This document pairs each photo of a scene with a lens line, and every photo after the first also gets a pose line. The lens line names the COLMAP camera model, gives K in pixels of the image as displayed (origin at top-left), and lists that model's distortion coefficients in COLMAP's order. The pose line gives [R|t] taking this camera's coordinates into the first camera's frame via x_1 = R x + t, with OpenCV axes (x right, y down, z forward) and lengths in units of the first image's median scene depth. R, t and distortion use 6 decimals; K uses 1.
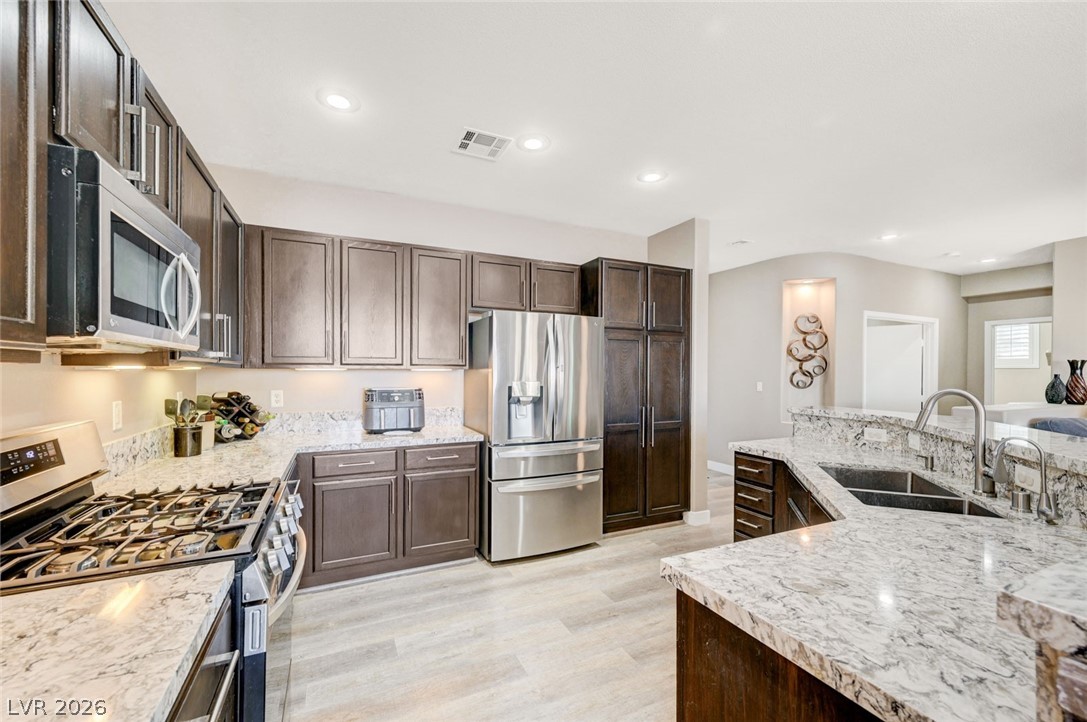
lens RADIAL K [[428.3, 0, 542.0], [0, 428.3, 366.5], [0, 0, 1]] dist [0.002393, 0.000359]
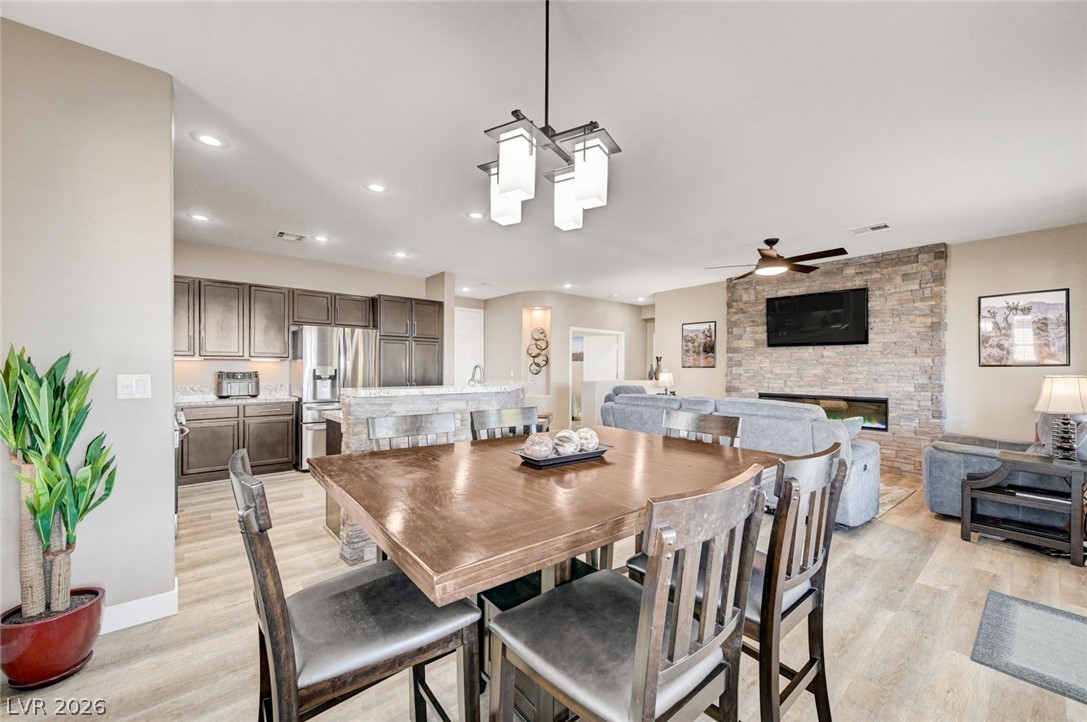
lens RADIAL K [[428.3, 0, 542.0], [0, 428.3, 366.5], [0, 0, 1]] dist [0.002393, 0.000359]
pose [[0.965403, -0.002138, 0.260754, 0.316465], [0.002955, 0.999992, -0.002739, 0.038293], [-0.260746, 0.003415, 0.965401, -0.799737]]
